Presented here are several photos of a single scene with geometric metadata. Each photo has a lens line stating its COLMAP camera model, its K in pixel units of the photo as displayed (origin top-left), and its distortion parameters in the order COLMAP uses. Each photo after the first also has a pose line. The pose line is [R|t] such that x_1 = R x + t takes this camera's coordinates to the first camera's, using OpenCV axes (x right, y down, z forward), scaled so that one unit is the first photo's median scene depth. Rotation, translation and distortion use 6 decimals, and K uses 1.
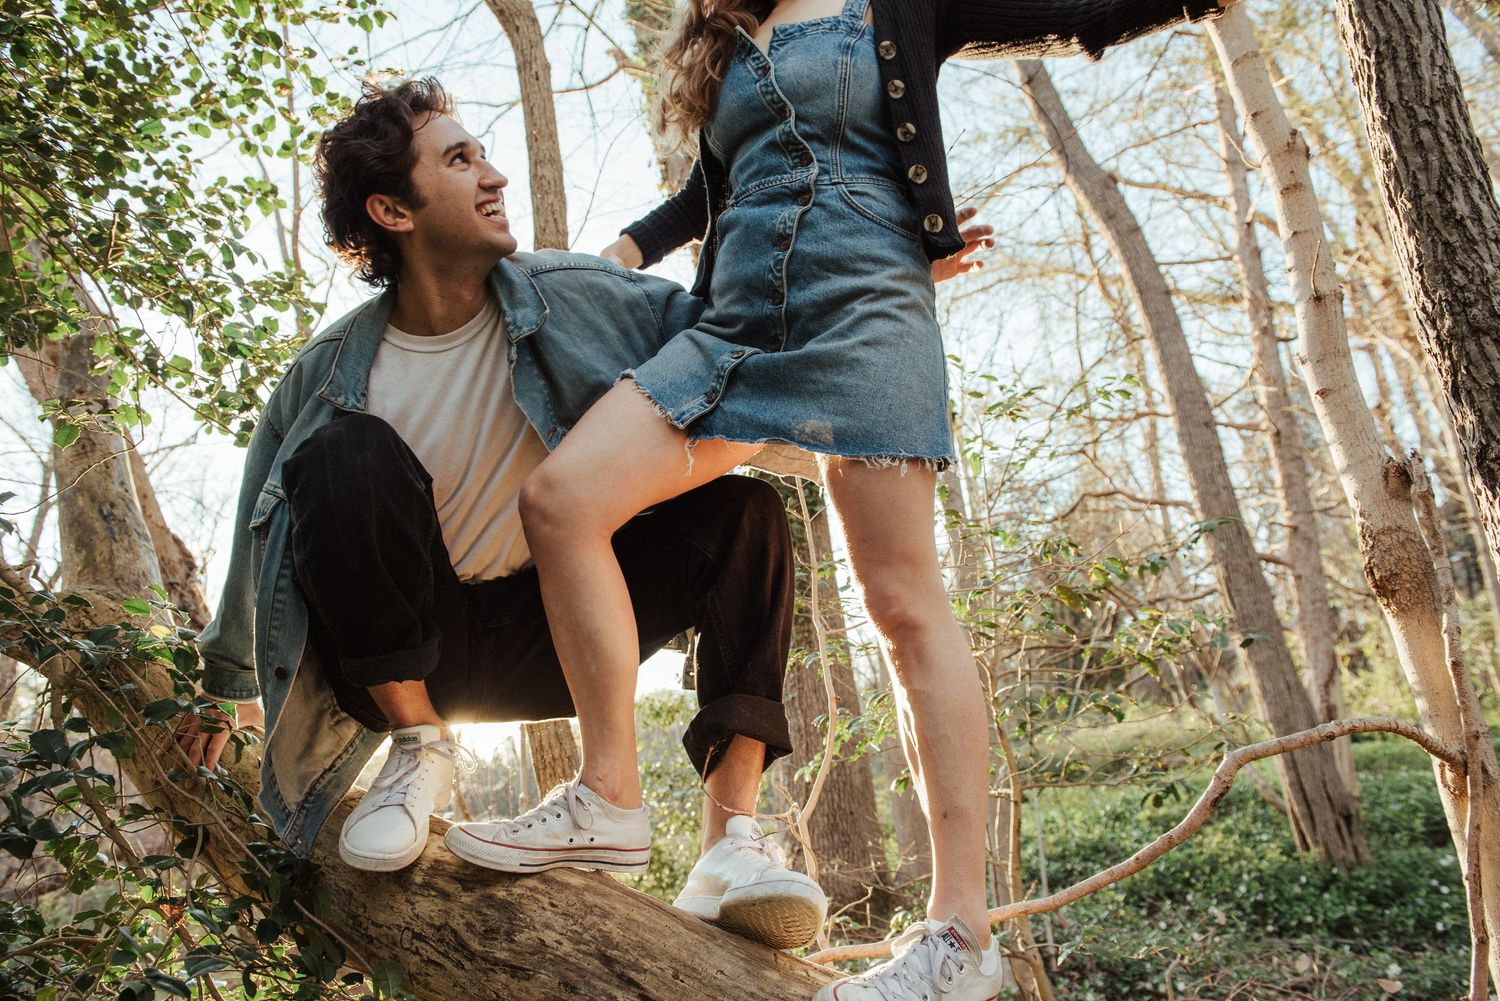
lens RADIAL K [[1012.6, 0, 748.3], [0, 1012.6, 503.1], [0, 0, 1]] dist [-0.044861, -0.003267]
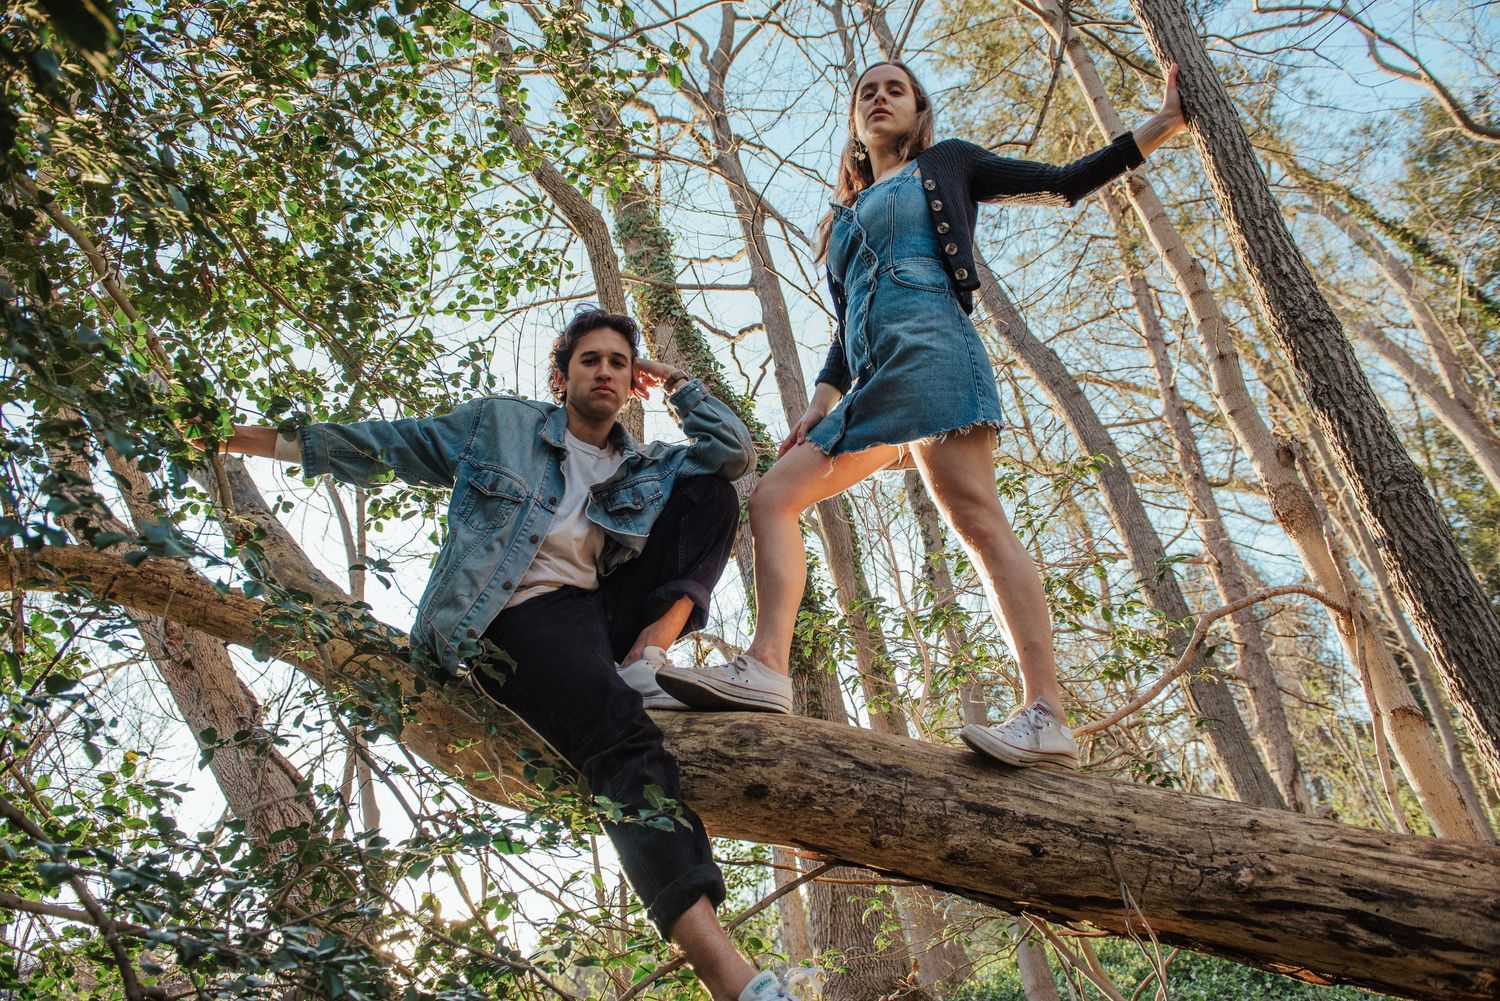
lens RADIAL K [[1012.6, 0, 750.7], [0, 1012.6, 497.7], [0, 0, 1]] dist [-0.044861, -0.003267]
pose [[0.998172, -0.031429, 0.051626, -0.308593], [0.041289, 0.978372, -0.202691, 0.370191], [-0.044139, 0.204452, 0.977881, -0.558344]]
